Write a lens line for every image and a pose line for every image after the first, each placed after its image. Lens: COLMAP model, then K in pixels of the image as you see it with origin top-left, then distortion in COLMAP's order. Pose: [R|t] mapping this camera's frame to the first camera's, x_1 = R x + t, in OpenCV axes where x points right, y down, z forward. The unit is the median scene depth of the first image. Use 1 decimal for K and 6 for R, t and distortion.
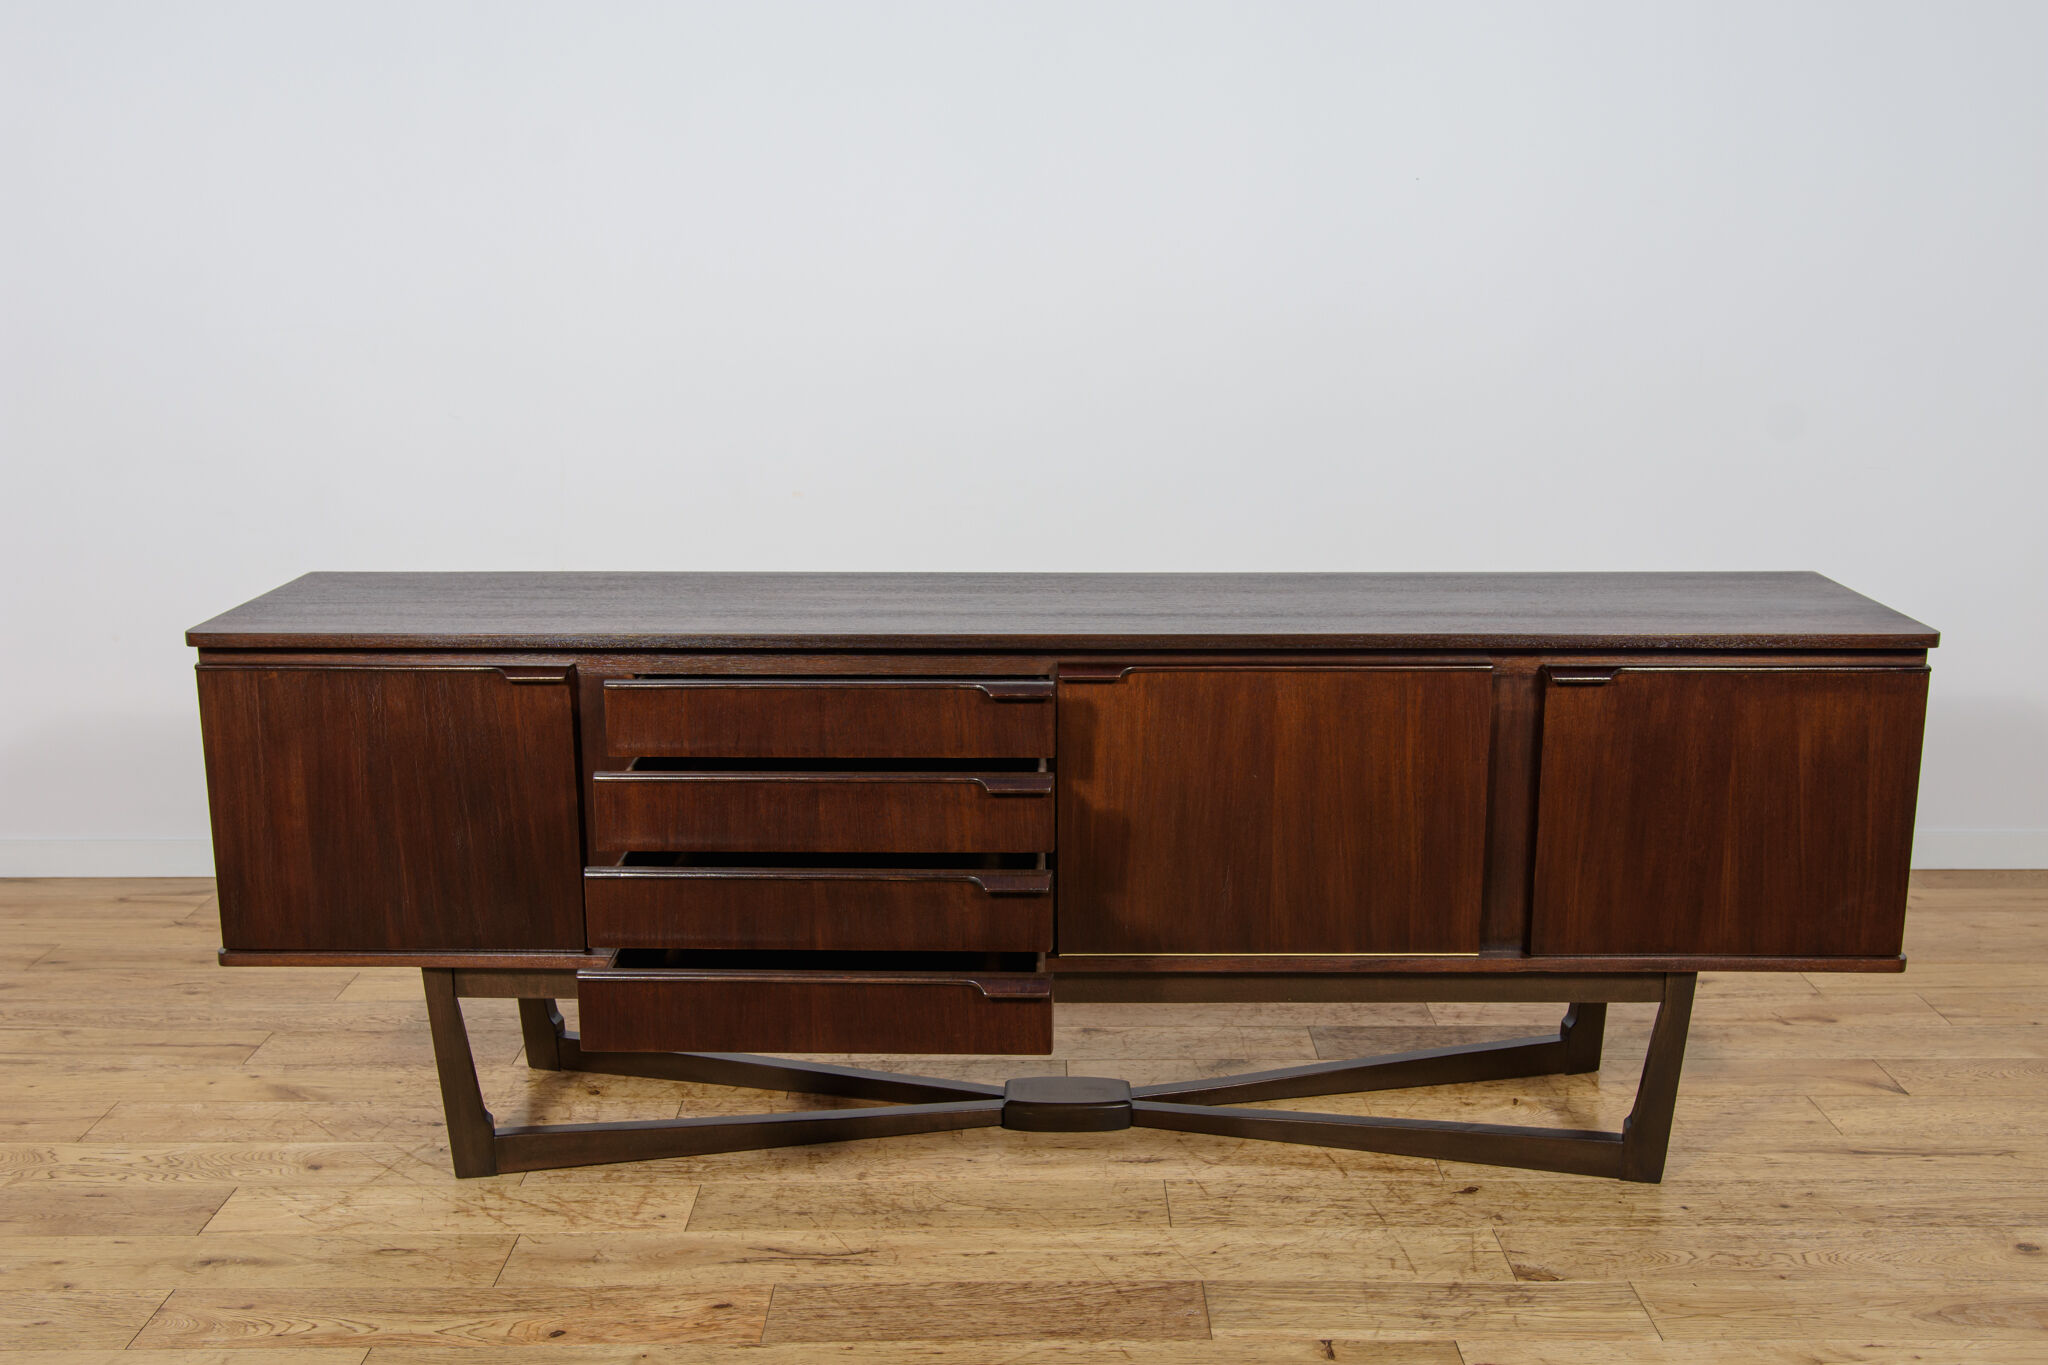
lens RADIAL K [[1954.5, 0, 1030.2], [0, 1954.5, 692.8], [0, 0, 1]] dist [-0.024405, 0.083561]
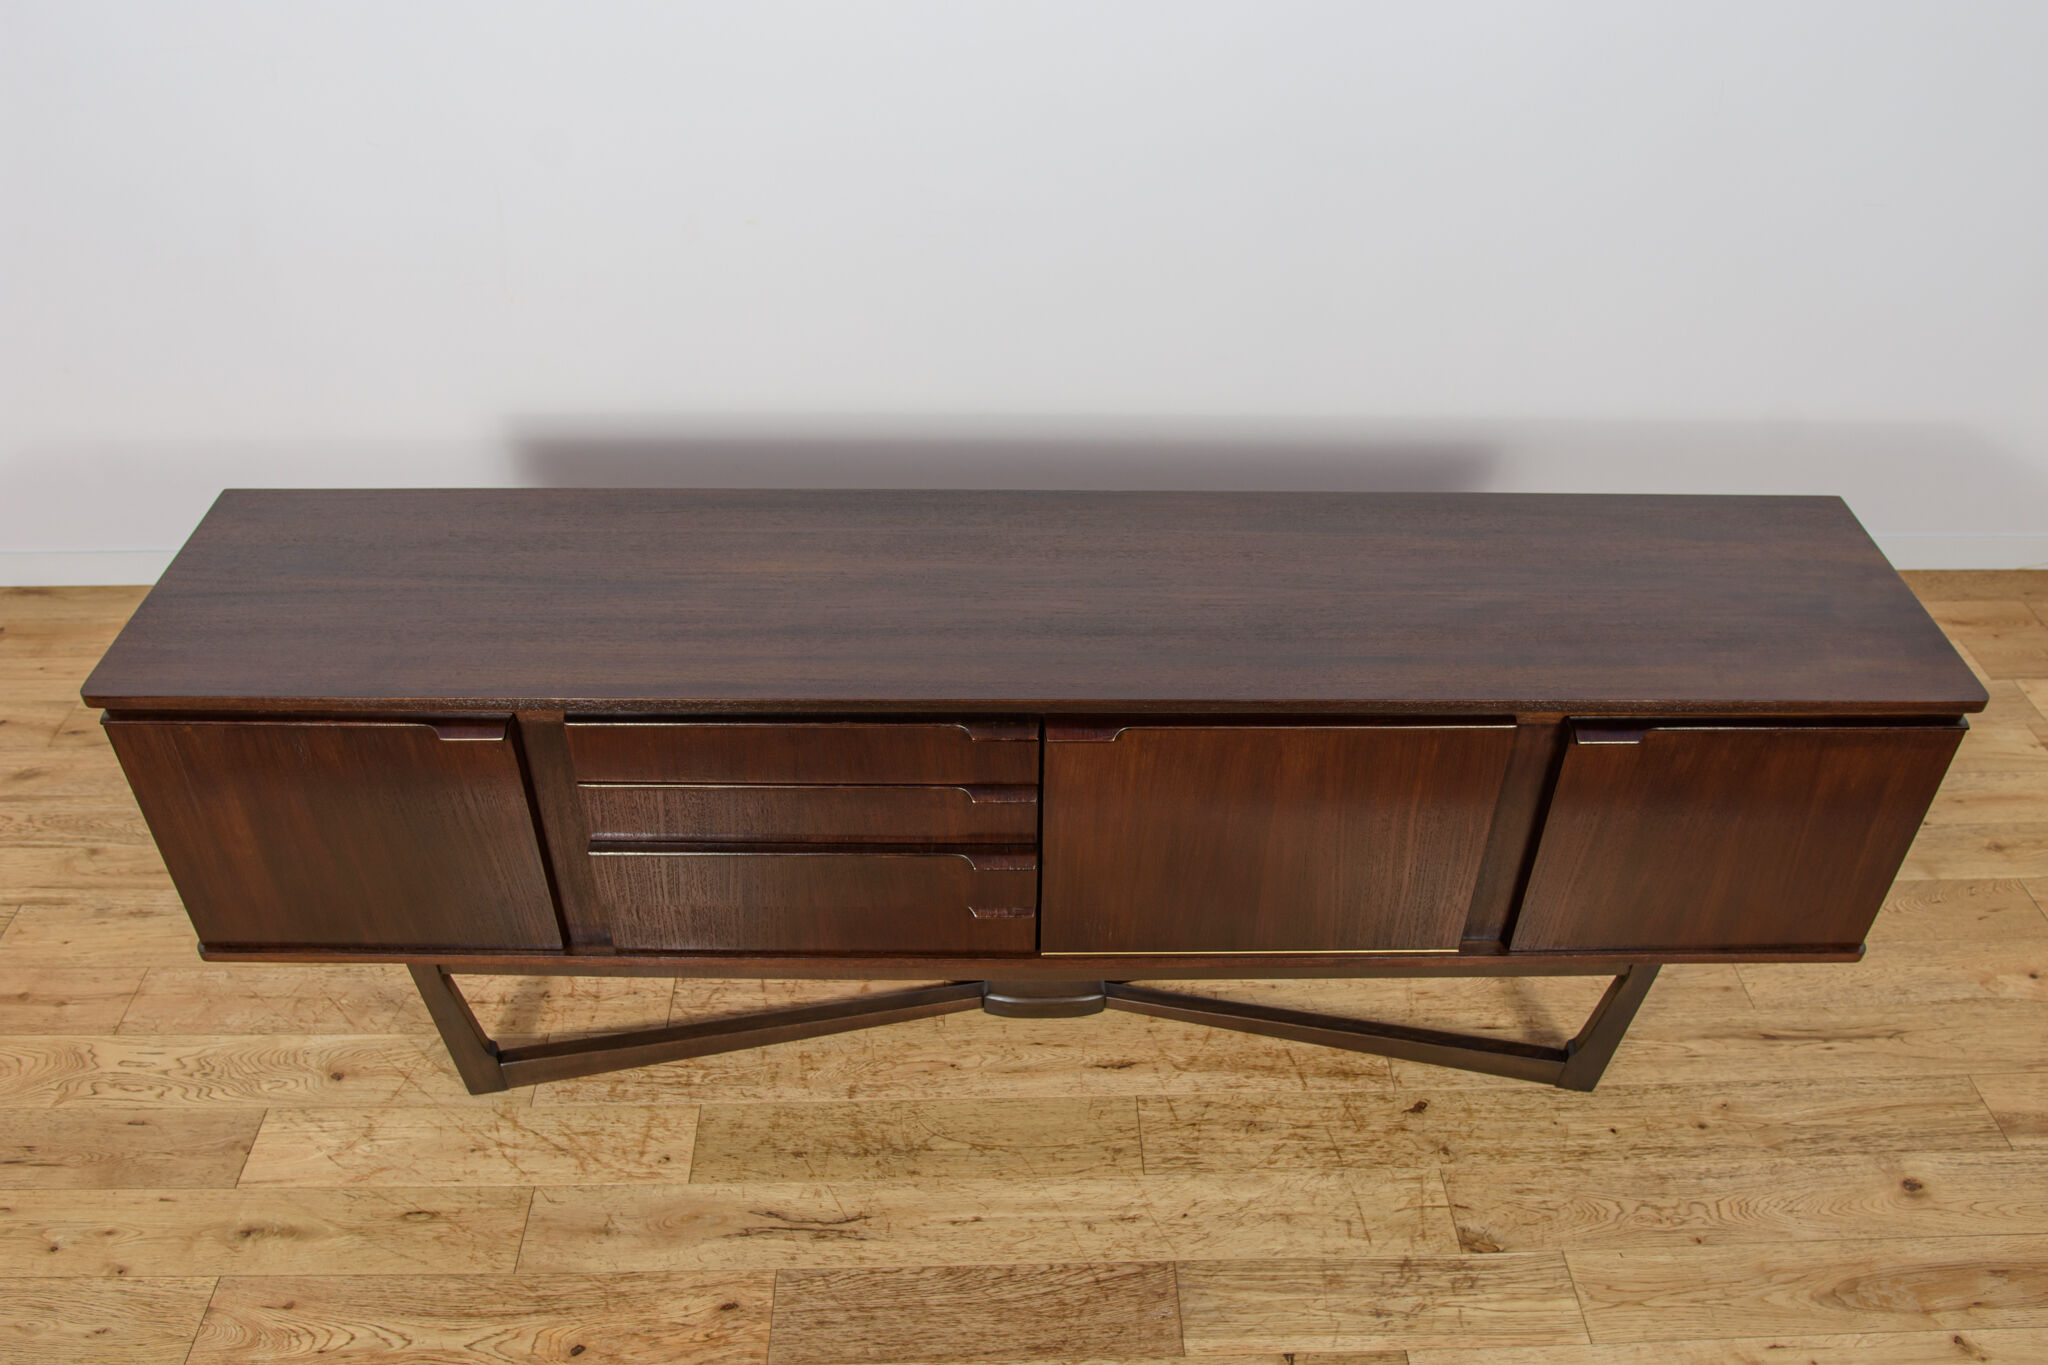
lens RADIAL K [[1585.5, 0, 1029.8], [0, 1585.5, 685.1], [0, 0, 1]] dist [-0.081071, 0.059012]
pose [[0.999521, -0.006282, 0.030292, -0.014972], [-0.006984, 0.908065, 0.418772, -0.329309], [-0.030138, -0.418783, 0.907586, 0.328300]]
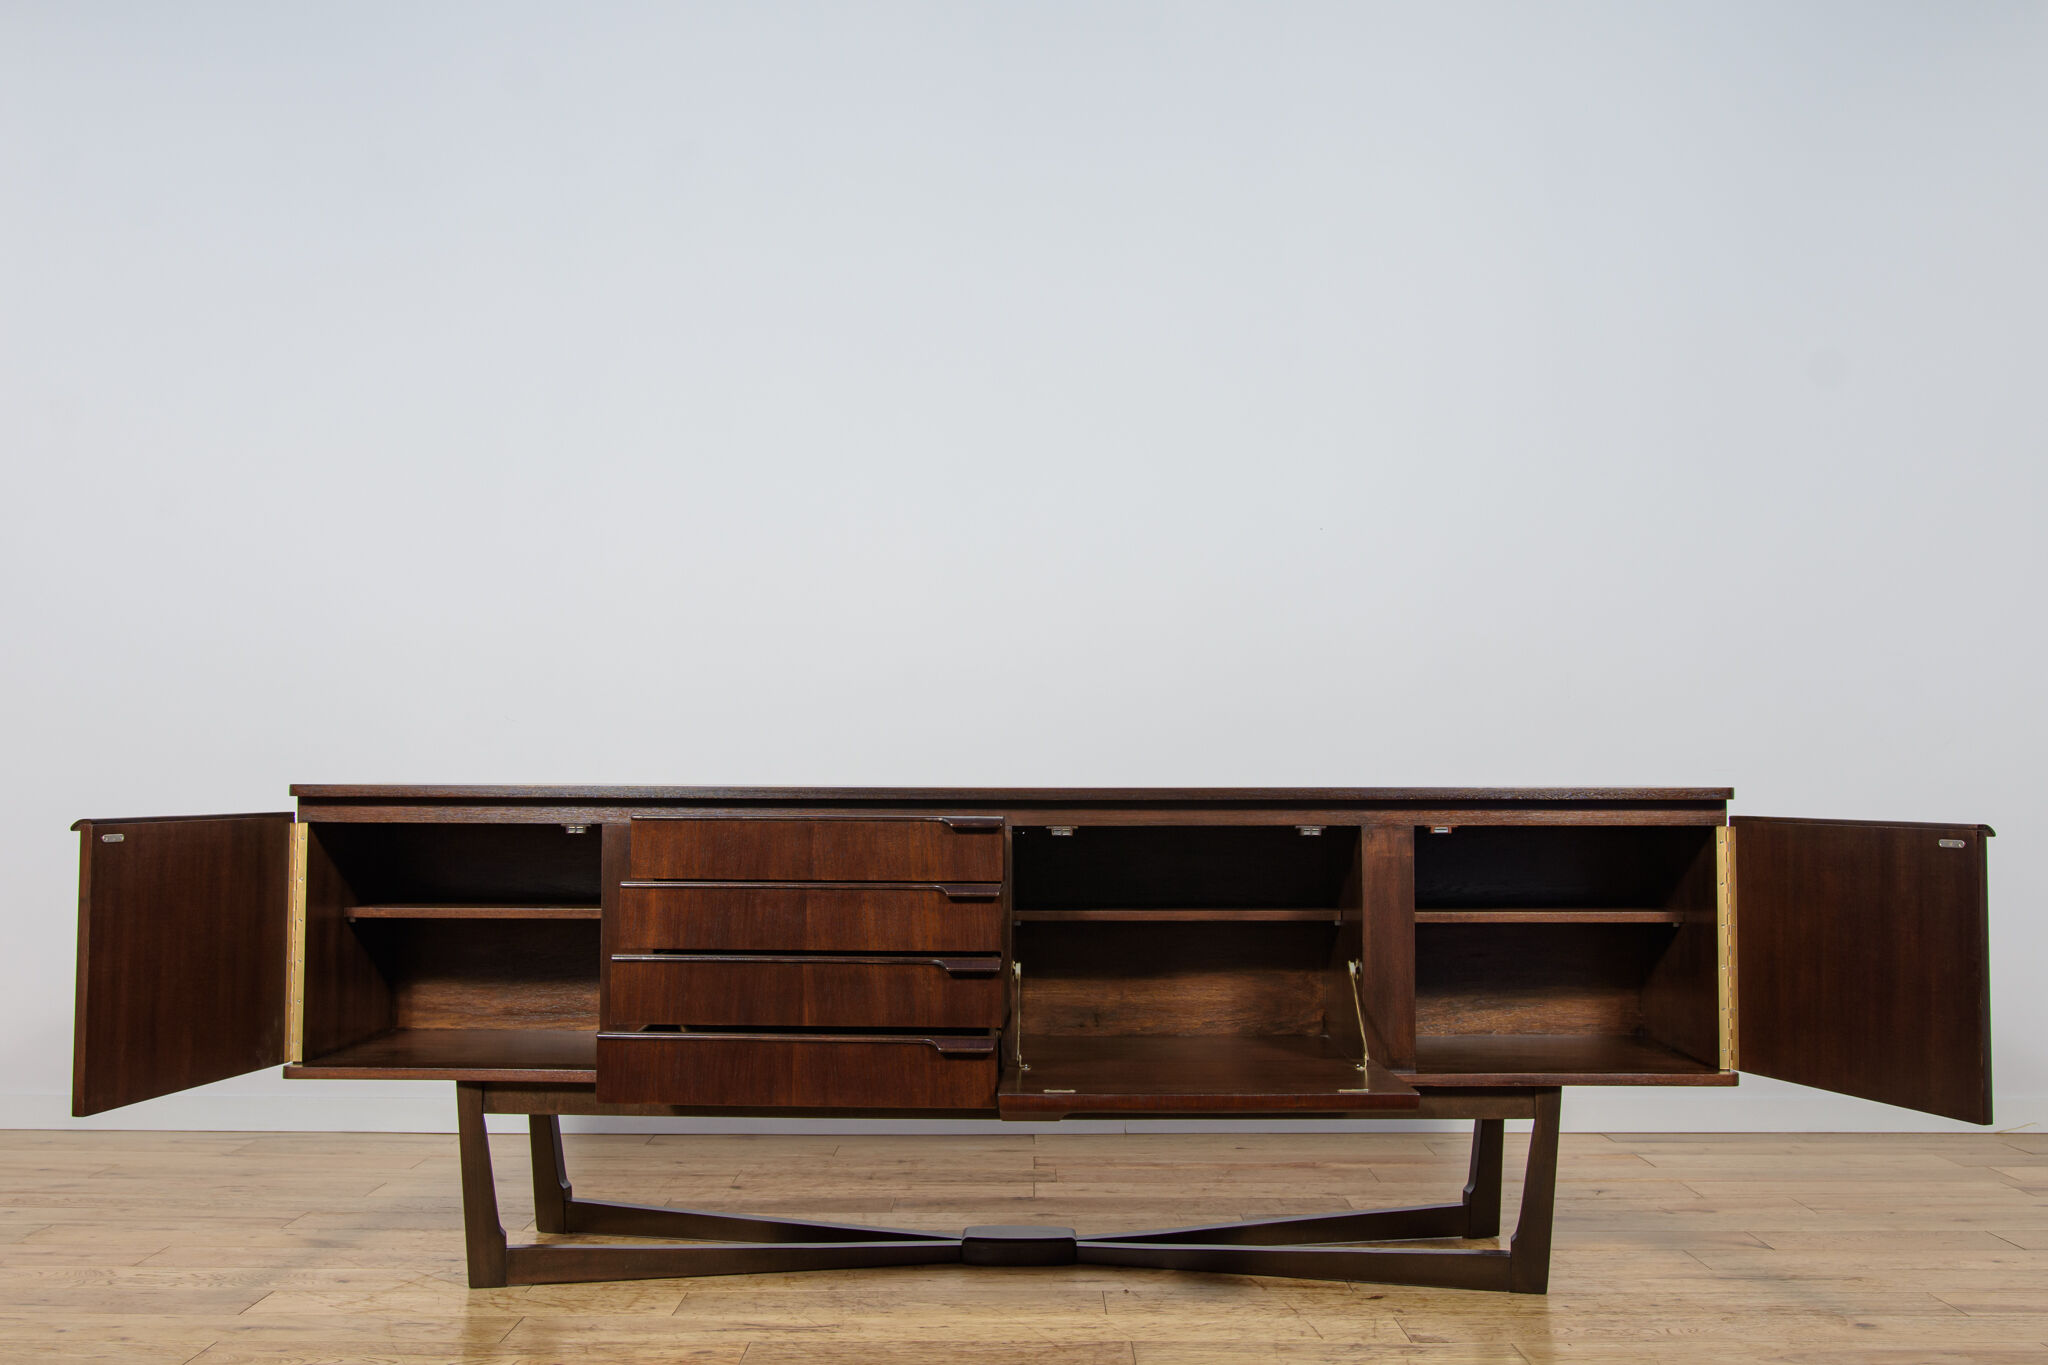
lens RADIAL K [[1865.4, 0, 1029.0], [0, 1865.4, 681.7], [0, 0, 1]] dist [-0.045527, 0.065134]
pose [[0.999985, 0.005512, 0.000424, 0.025092], [-0.005175, 0.960226, -0.279176, 0.221421], [-0.001946, 0.279170, 0.960240, -0.122499]]
